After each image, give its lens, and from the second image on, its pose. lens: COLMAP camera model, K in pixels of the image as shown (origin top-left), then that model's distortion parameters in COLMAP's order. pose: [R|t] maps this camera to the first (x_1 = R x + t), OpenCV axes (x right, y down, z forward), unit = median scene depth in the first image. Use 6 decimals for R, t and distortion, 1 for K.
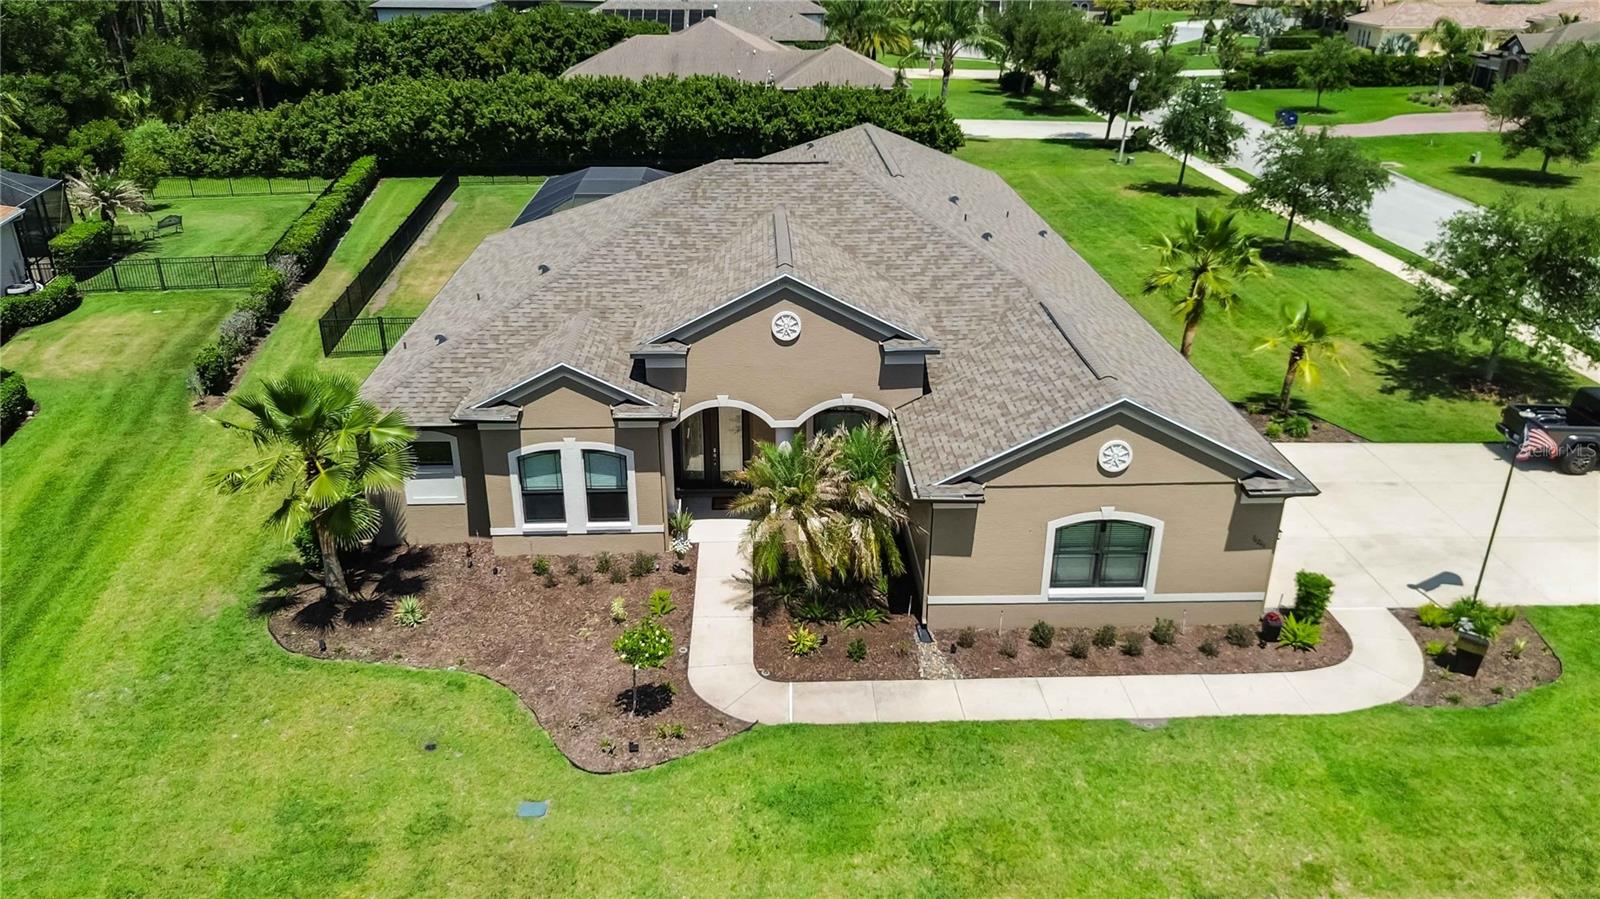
lens RADIAL K [[1143.6, 0, 796.0], [0, 1143.6, 449.3], [0, 0, 1]] dist [0.047281, -0.037207]
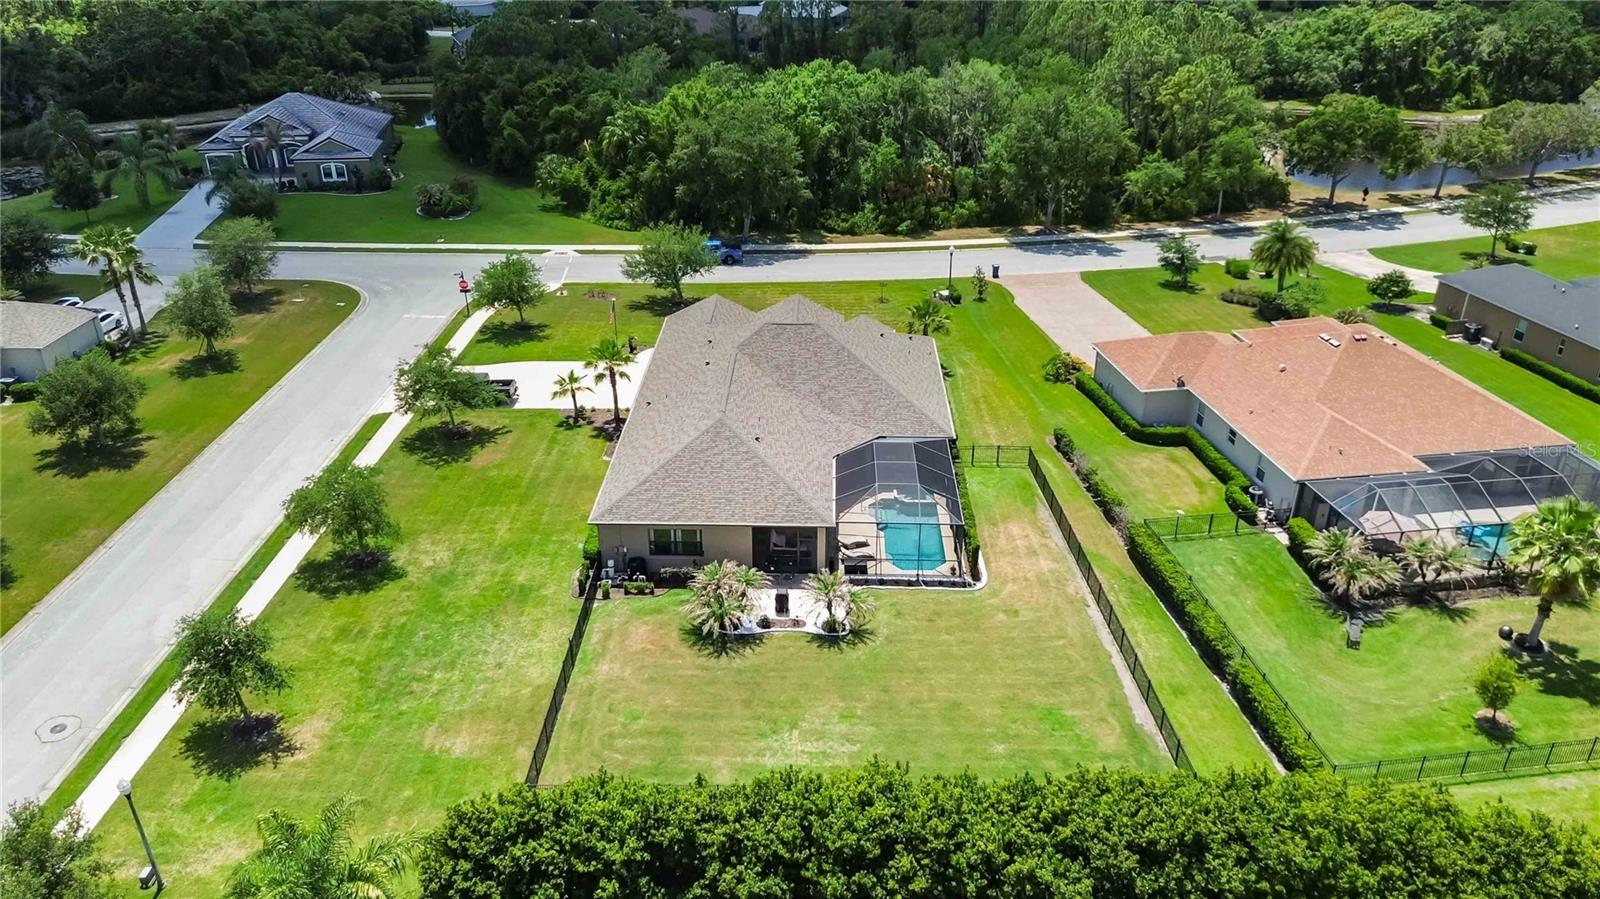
lens RADIAL K [[1141.4, 0, 793.9], [0, 1141.4, 450.9], [0, 0, 1]] dist [0.072360, -0.082598]
pose [[-0.997603, -0.032294, 0.061195, -0.208312], [0.027582, 0.625506, 0.779731, -2.357370], [-0.063459, 0.779551, -0.623116, 3.269836]]
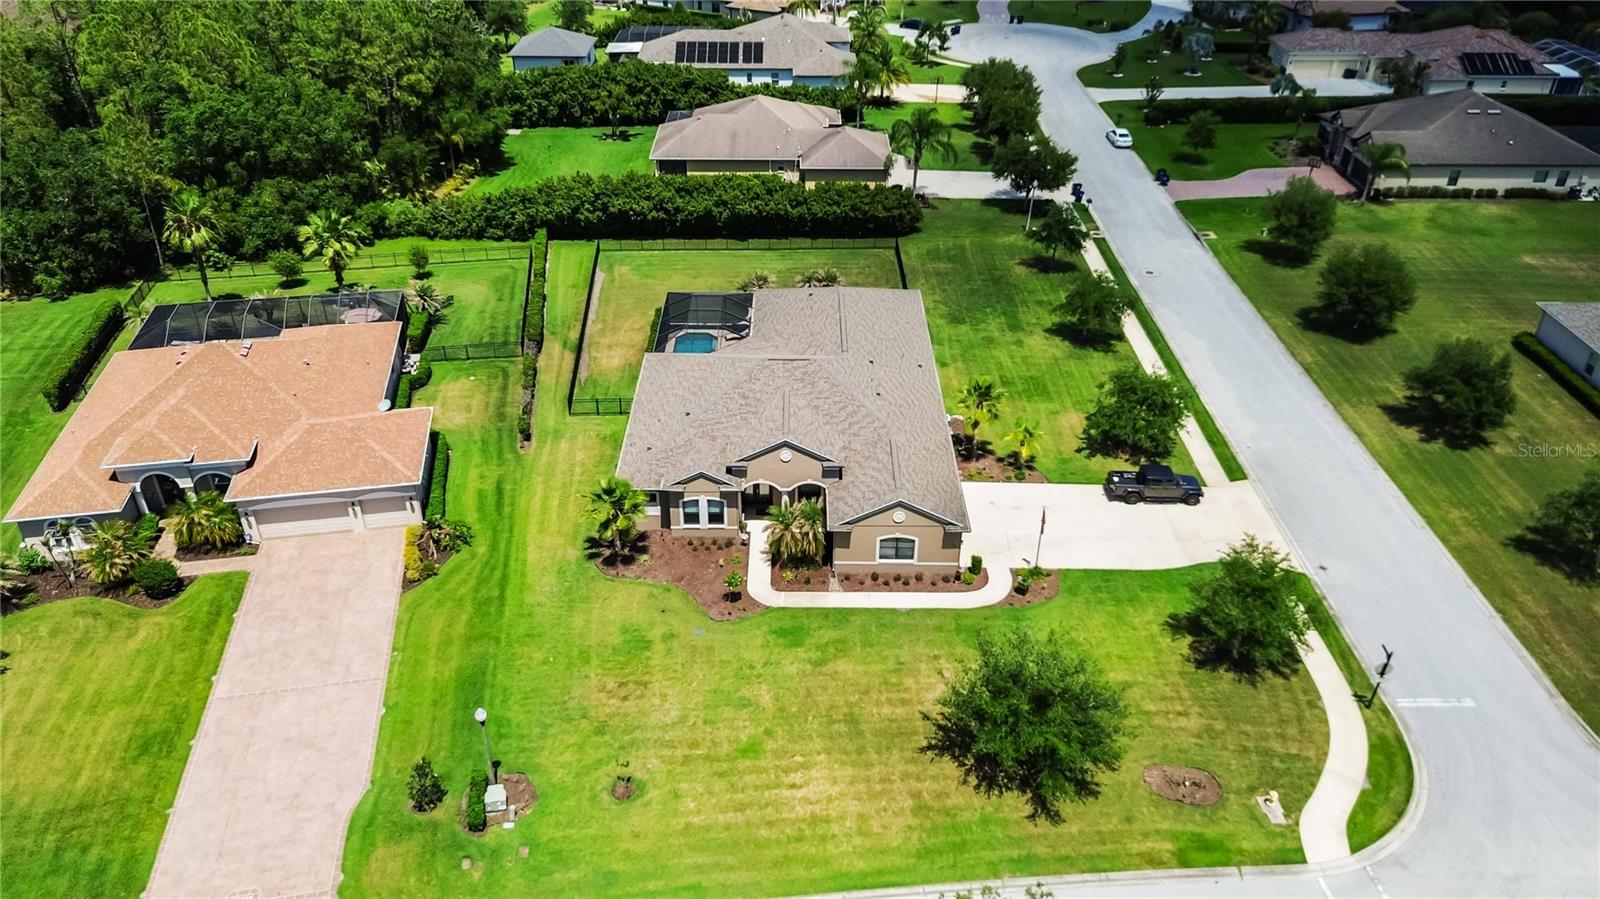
lens RADIAL K [[1141.4, 0, 793.9], [0, 1141.4, 450.9], [0, 0, 1]] dist [0.072360, -0.082598]
pose [[0.999078, 0.024308, -0.035376, 0.098710], [-0.019089, 0.989823, 0.141020, -0.470596], [0.038444, -0.140215, 0.989374, -1.520718]]
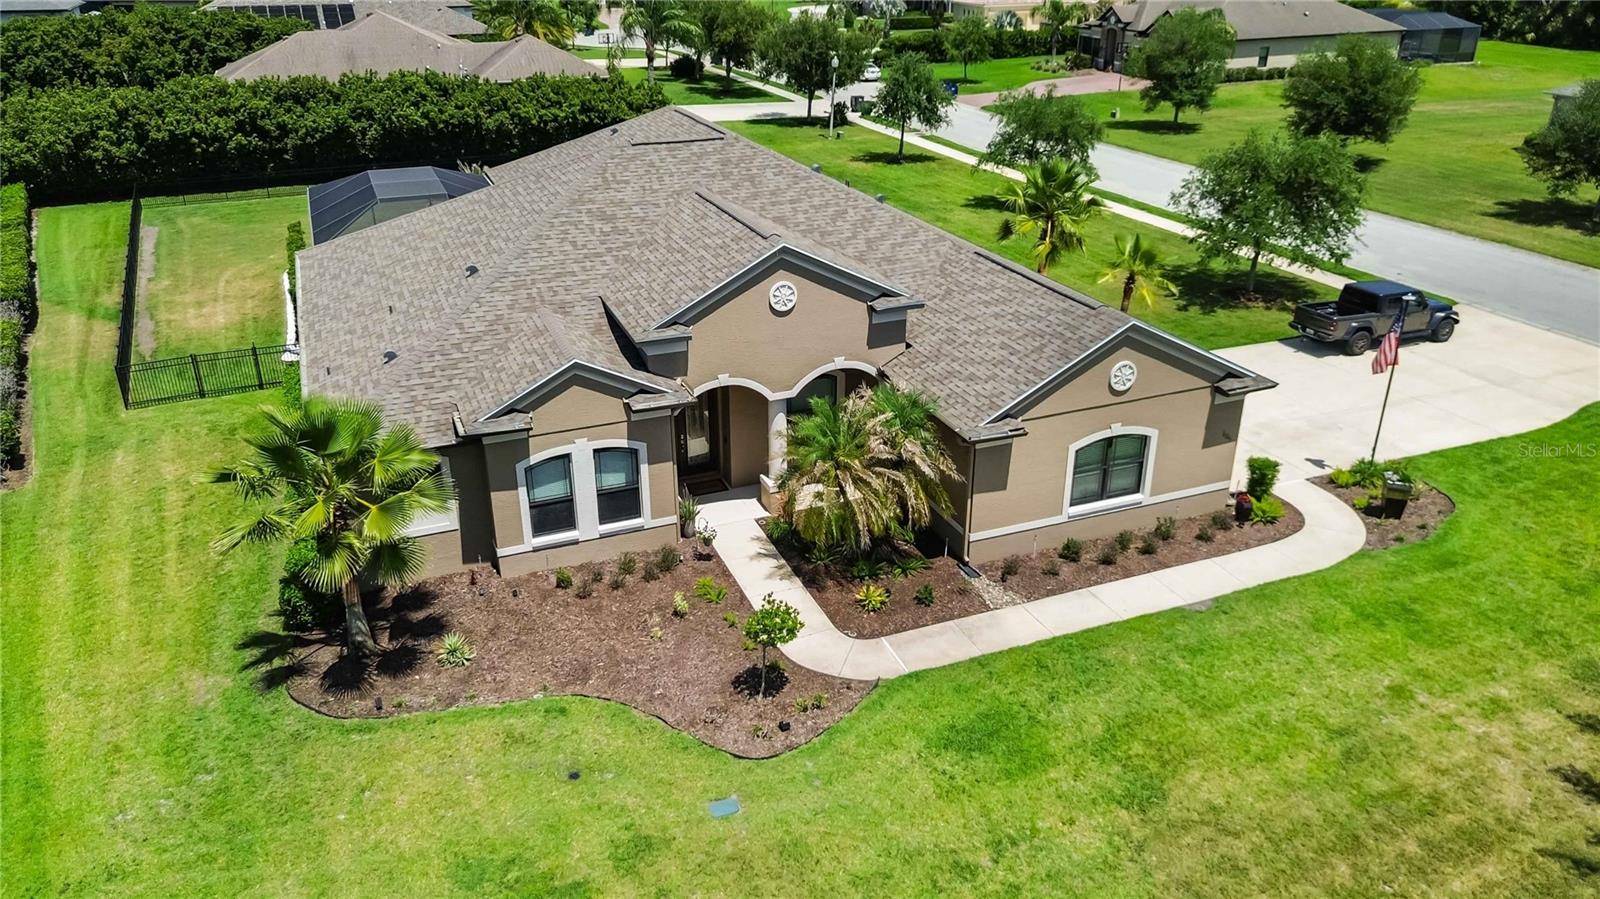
lens RADIAL K [[1143.6, 0, 796.0], [0, 1143.6, 449.3], [0, 0, 1]] dist [0.047281, -0.037207]
pose [[0.940055, -0.149134, 0.306685, -0.313481], [0.147810, 0.988628, 0.027678, -0.001194], [-0.307325, 0.019313, 0.951409, 0.043934]]
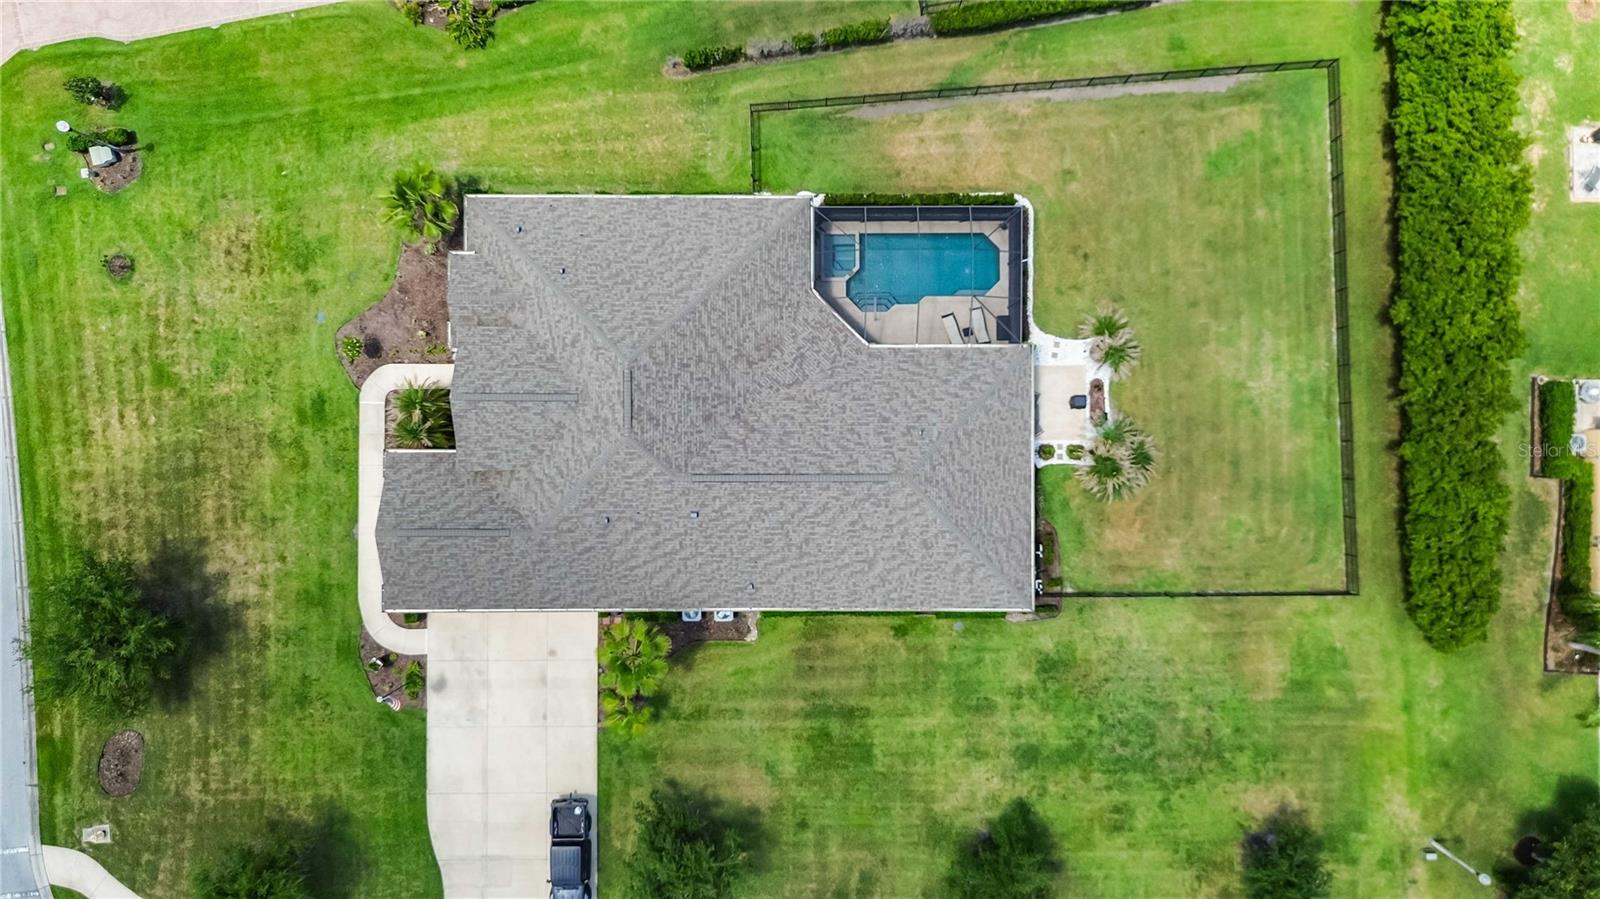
lens RADIAL K [[1143.6, 0, 796.0], [0, 1143.6, 449.3], [0, 0, 1]] dist [0.047281, -0.037207]
pose [[-0.037506, 0.999138, -0.017784, 0.097874], [-0.419688, 0.000401, 0.907668, -2.240326], [0.906893, 0.041507, 0.419311, 0.648608]]
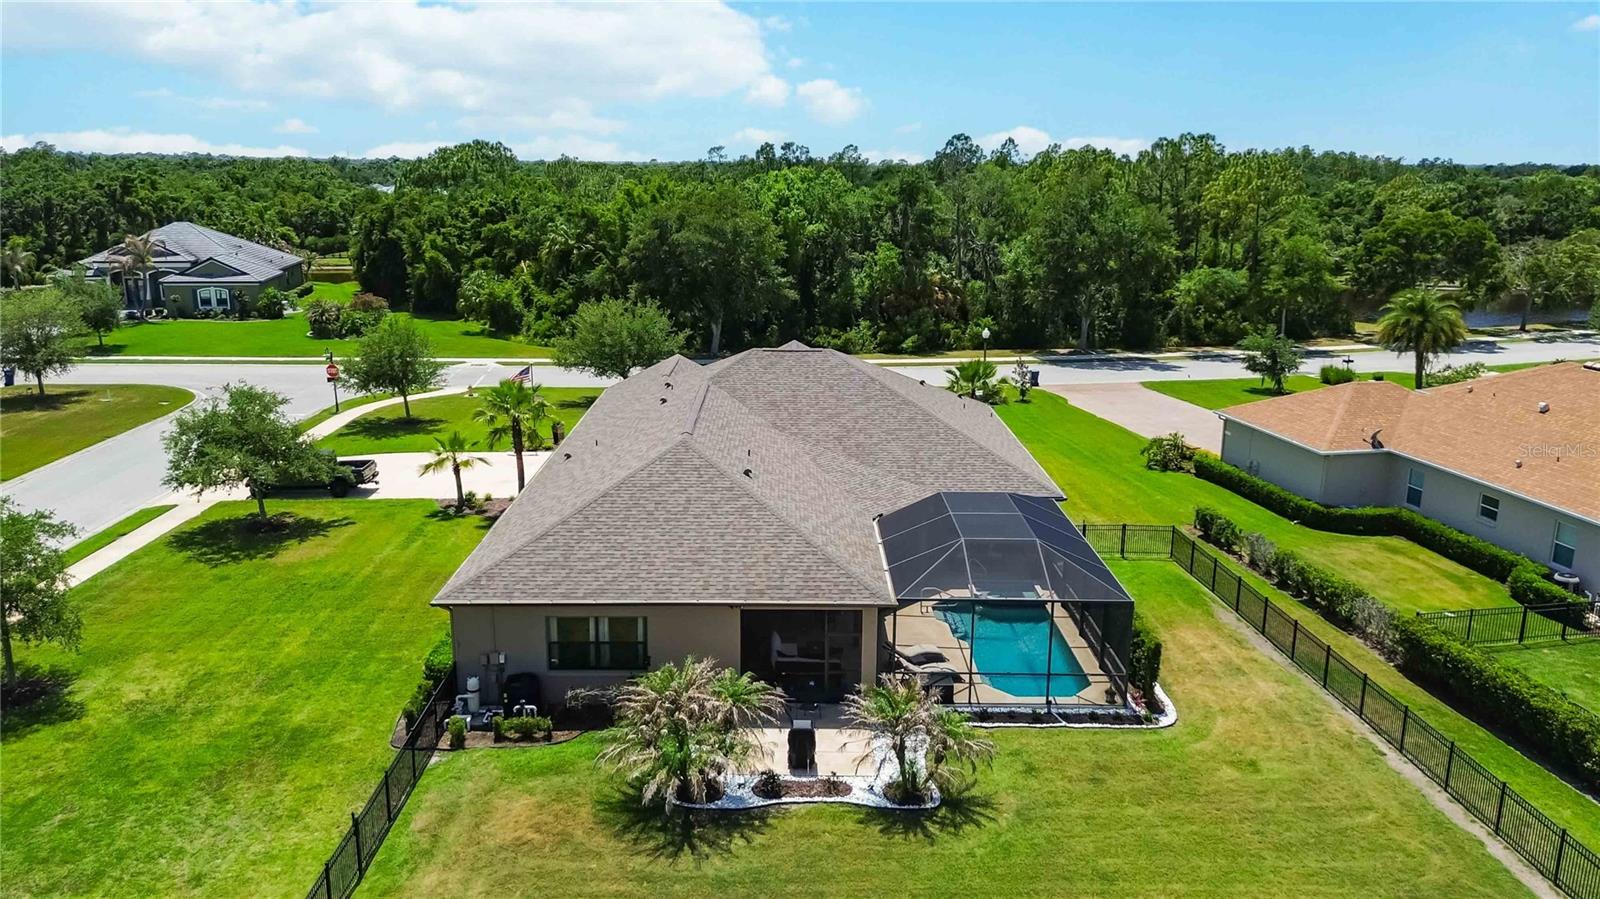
lens RADIAL K [[1141.4, 0, 793.9], [0, 1141.4, 450.9], [0, 0, 1]] dist [0.072360, -0.082598]
pose [[-0.999393, -0.017848, 0.029908, -0.078541], [0.004755, 0.780762, 0.624810, -1.370518], [-0.034503, 0.624573, -0.780204, 2.815961]]
